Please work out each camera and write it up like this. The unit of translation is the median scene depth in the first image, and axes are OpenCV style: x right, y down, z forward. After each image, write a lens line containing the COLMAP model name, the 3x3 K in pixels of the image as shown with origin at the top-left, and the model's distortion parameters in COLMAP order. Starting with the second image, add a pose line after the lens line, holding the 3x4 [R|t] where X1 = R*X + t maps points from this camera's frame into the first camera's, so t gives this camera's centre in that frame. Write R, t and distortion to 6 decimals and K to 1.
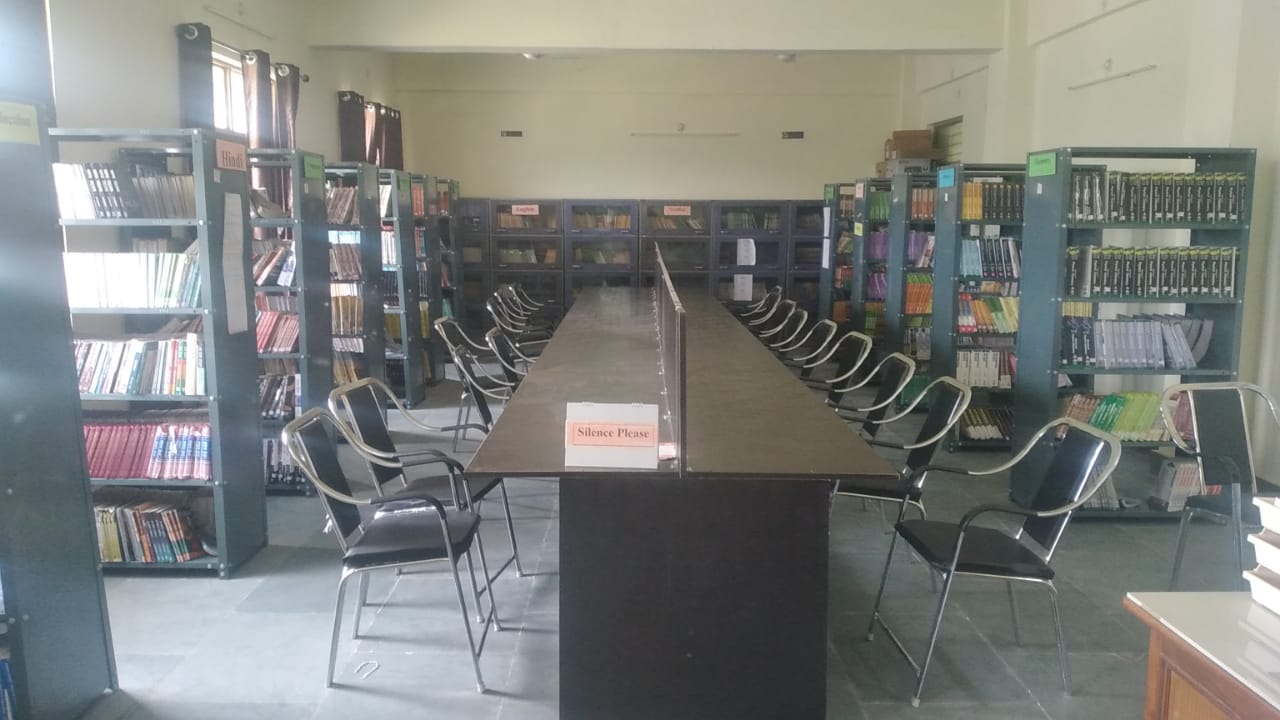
lens RADIAL K [[977.7, 0, 631.1], [0, 977.7, 364.1], [0, 0, 1]] dist [0.056989, -0.114387]
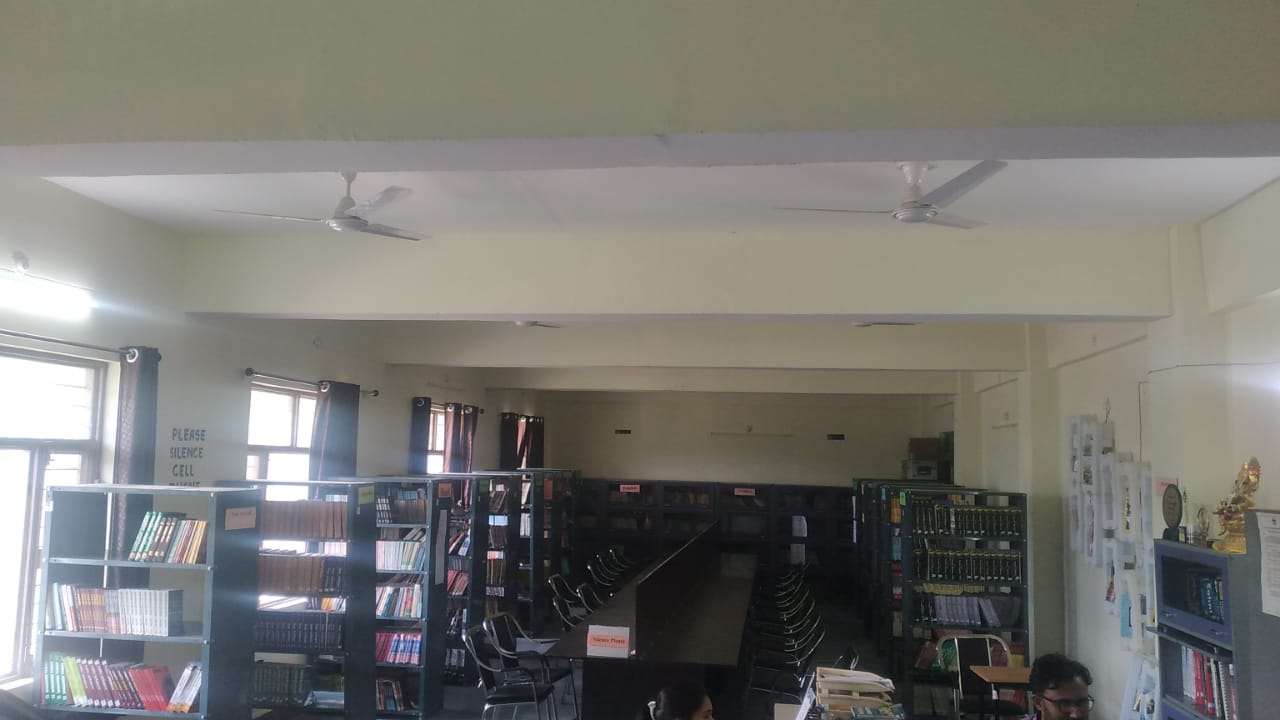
lens RADIAL K [[977.7, 0, 637.5], [0, 977.7, 353.9], [0, 0, 1]] dist [0.056989, -0.114387]
pose [[0.990025, 0.004000, -0.140838, 0.159211], [-0.039874, 0.966687, -0.252835, 0.001500], [0.135135, 0.255929, 0.957204, -0.575271]]
